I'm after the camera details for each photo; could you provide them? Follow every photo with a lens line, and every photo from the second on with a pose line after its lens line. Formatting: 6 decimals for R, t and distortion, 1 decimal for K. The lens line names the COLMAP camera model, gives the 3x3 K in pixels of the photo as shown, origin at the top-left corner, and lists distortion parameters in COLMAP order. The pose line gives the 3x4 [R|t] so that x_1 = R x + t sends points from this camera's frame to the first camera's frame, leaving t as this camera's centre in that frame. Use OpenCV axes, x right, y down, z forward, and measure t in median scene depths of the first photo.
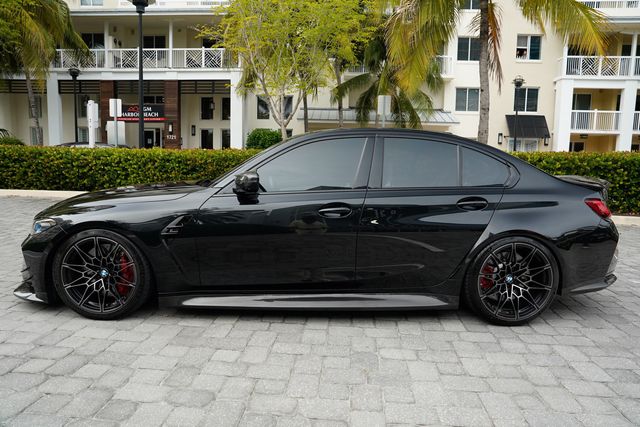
lens RADIAL K [[440.2, 0, 323.5], [0, 440.2, 211.5], [0, 0, 1]] dist [-0.108339, 0.079913]
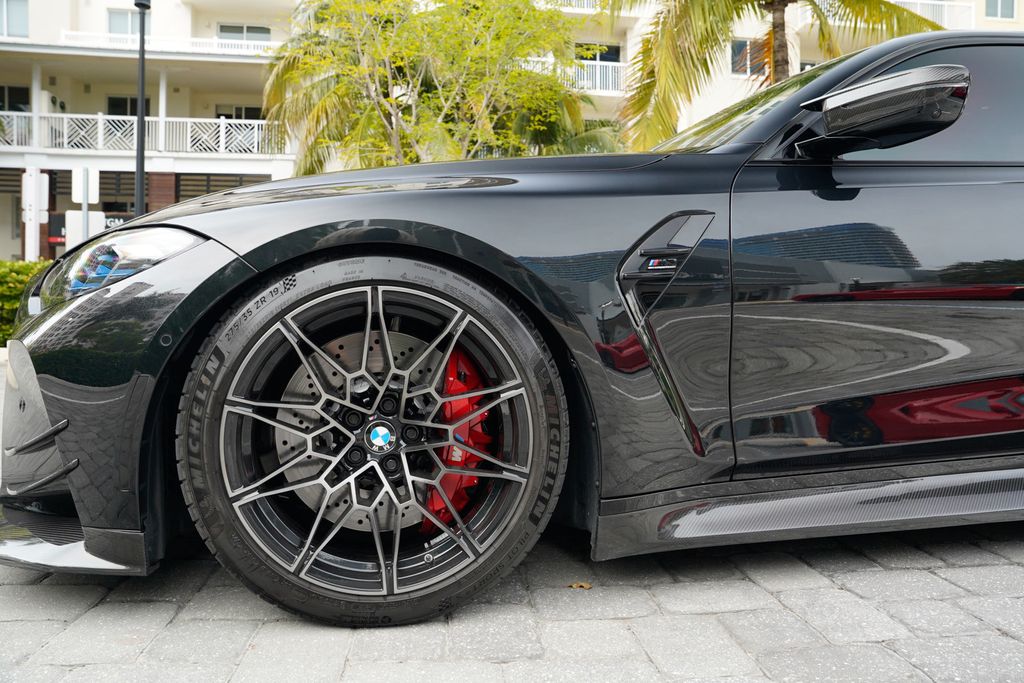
lens RADIAL K [[704.4, 0, 522.6], [0, 704.4, 339.1], [0, 0, 1]] dist [-0.108339, 0.079913]
pose [[0.983193, -0.022568, 0.181171, -0.494116], [0.040457, 0.994591, -0.095663, 0.126183], [-0.178032, 0.101385, 0.978788, 0.561392]]
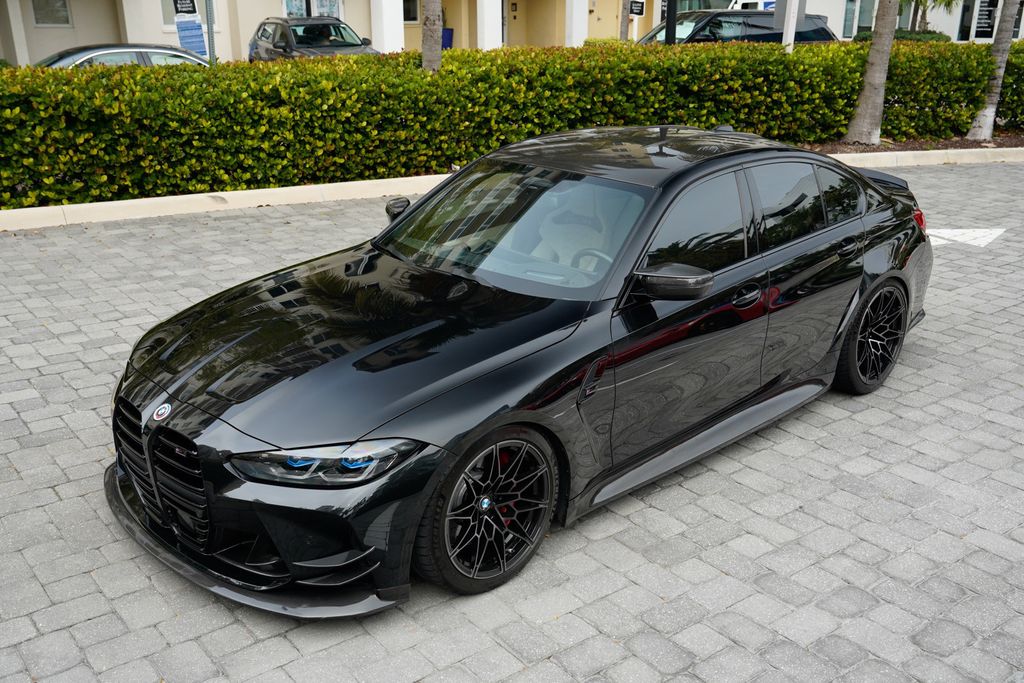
lens RADIAL K [[993.3, 0, 525.4], [0, 993.3, 355.0], [0, 0, 1]] dist [0.037486, 0.000000]
pose [[0.739527, -0.245813, 0.626639, -1.174951], [0.092184, 0.959150, 0.267458, -0.347945], [-0.666785, -0.140026, 0.731977, 0.098632]]
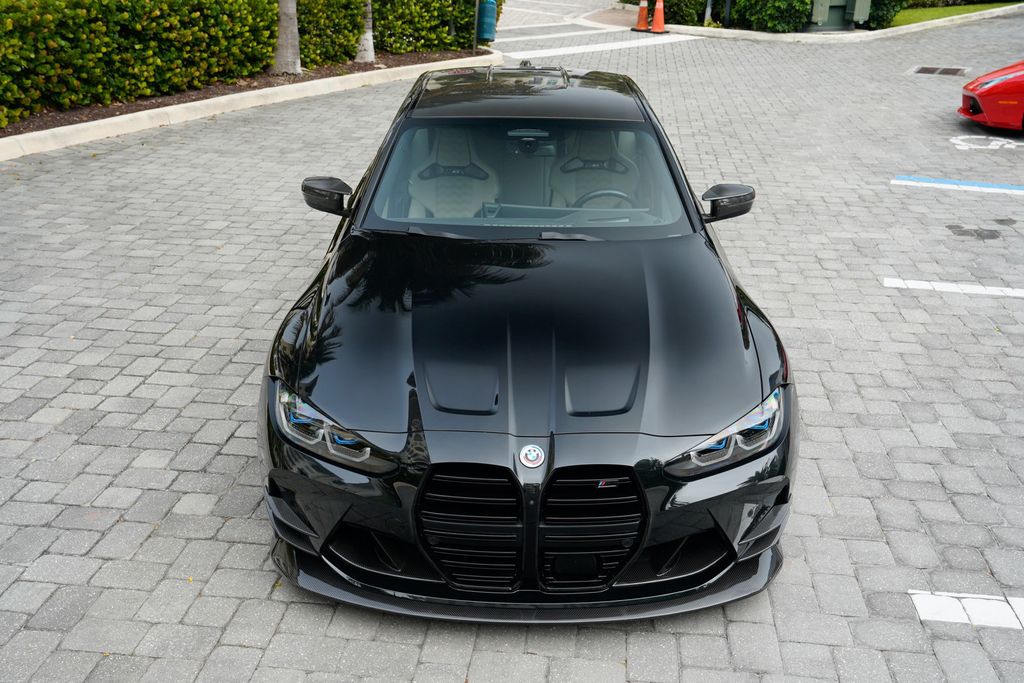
lens RADIAL K [[993.3, 0, 499.1], [0, 993.3, 346.1], [0, 0, 1]] dist [0.037486, 0.000000]
pose [[0.052098, -0.405587, 0.912570, -1.607093], [0.108016, 0.910739, 0.398607, -0.494893], [-0.992783, 0.077805, 0.091258, 1.195524]]
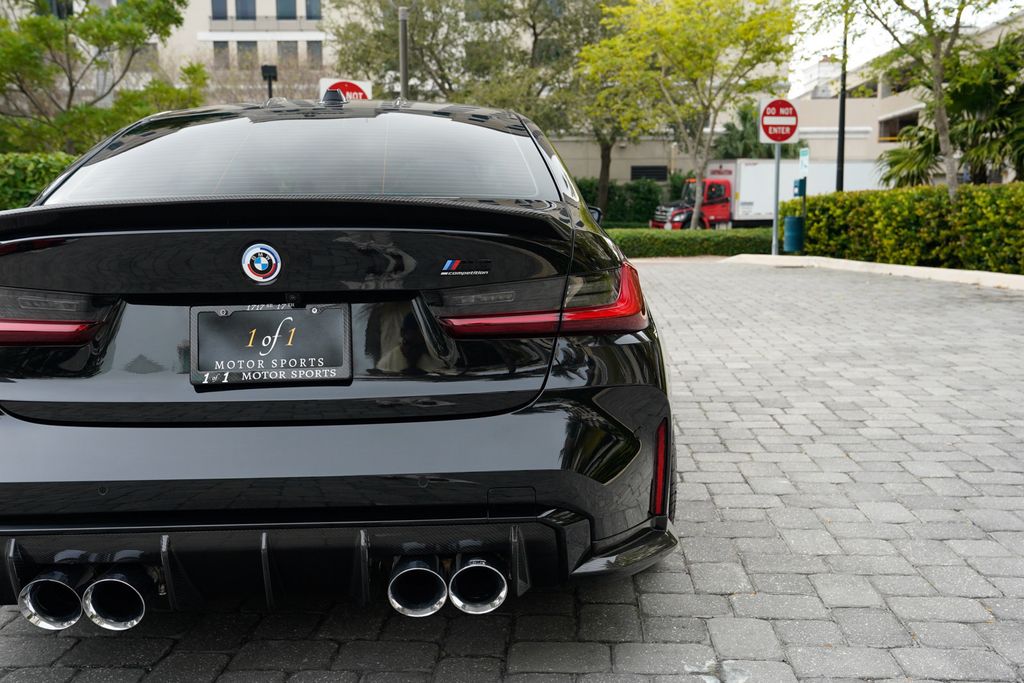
lens RADIAL K [[993.3, 0, 510.8], [0, 993.3, 352.6], [0, 0, 1]] dist [0.037486, 0.000000]
pose [[0.007549, 0.113245, -0.993538, 1.399833], [-0.110203, 0.987609, 0.111732, -0.099343], [0.993880, 0.108647, 0.019935, 1.453923]]
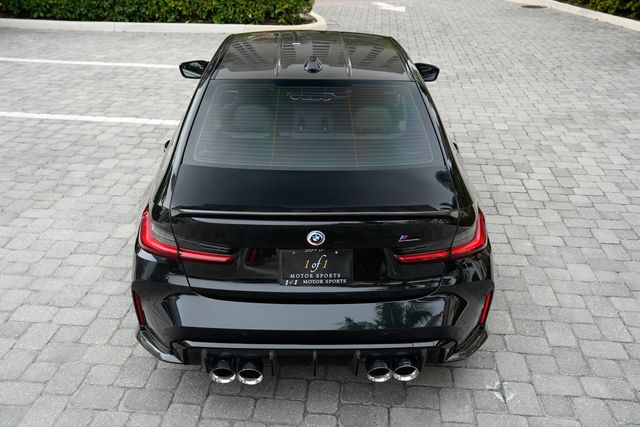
lens RADIAL K [[620.8, 0, 326.0], [0, 620.8, 217.9], [0, 0, 1]] dist [0.037486, 0.000000]
pose [[-0.008130, 0.412838, -0.910768, 1.521591], [-0.139388, 0.901439, 0.409853, -0.441334], [0.990204, 0.130282, 0.050216, 1.269723]]
